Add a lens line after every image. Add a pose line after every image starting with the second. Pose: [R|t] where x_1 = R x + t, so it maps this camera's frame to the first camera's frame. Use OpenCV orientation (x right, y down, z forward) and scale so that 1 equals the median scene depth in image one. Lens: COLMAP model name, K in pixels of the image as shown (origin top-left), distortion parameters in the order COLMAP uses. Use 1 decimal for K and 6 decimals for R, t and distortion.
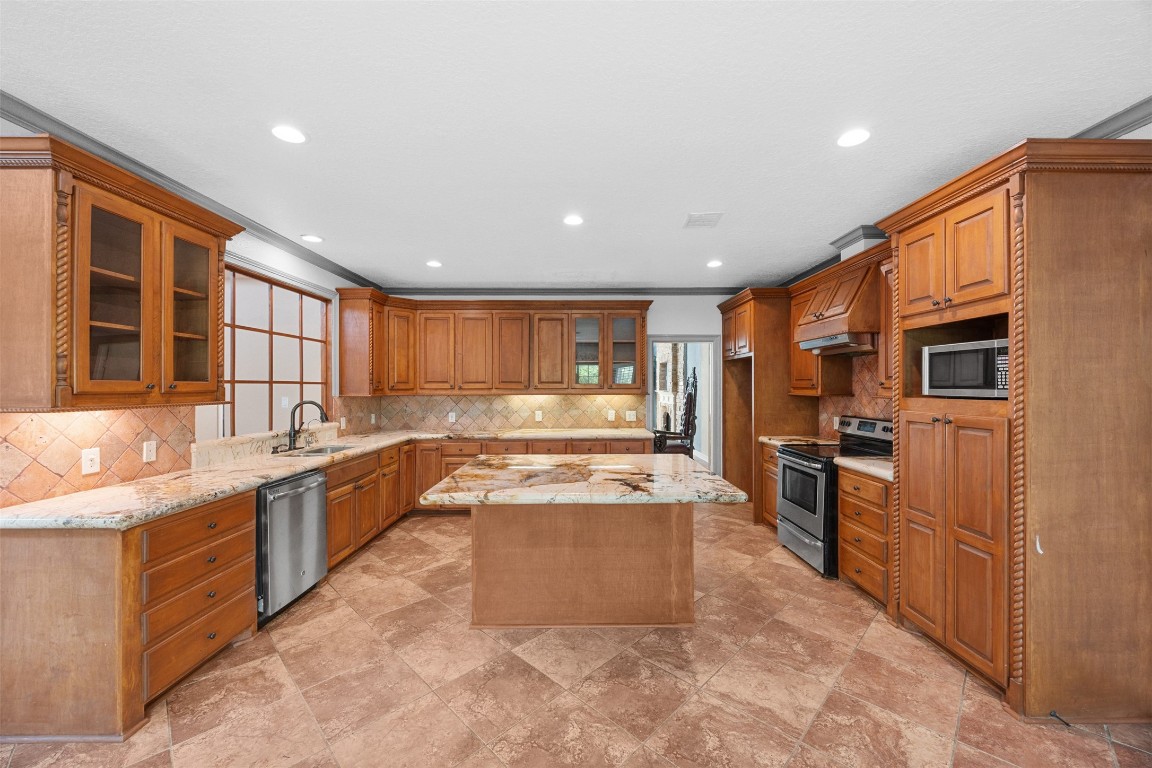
lens RADIAL K [[440.4, 0, 583.5], [0, 440.4, 385.9], [0, 0, 1]] dist [-0.001795, -0.000530]
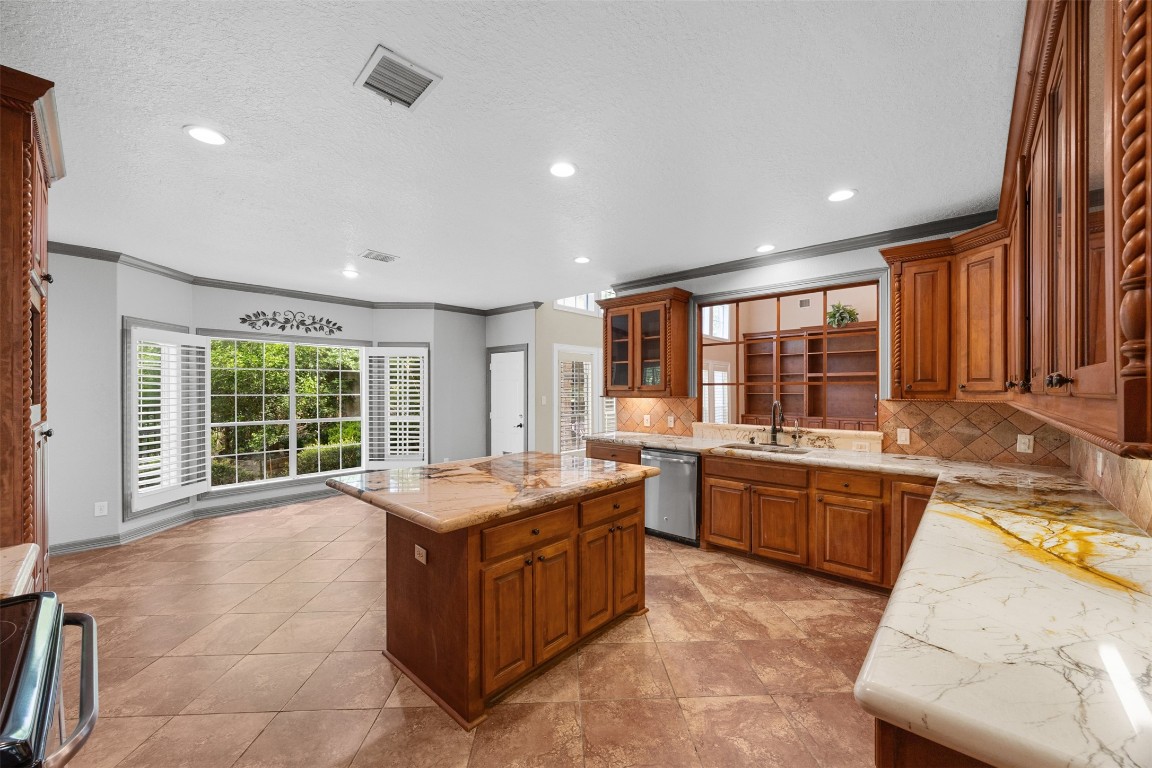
lens RADIAL K [[440.4, 0, 577.7], [0, 440.4, 386.8], [0, 0, 1]] dist [-0.001795, -0.000530]
pose [[-0.680333, 0.005070, -0.732886, 0.479936], [0.005259, 0.999984, 0.002036, -0.005357], [0.732885, -0.002469, -0.680349, 1.407513]]
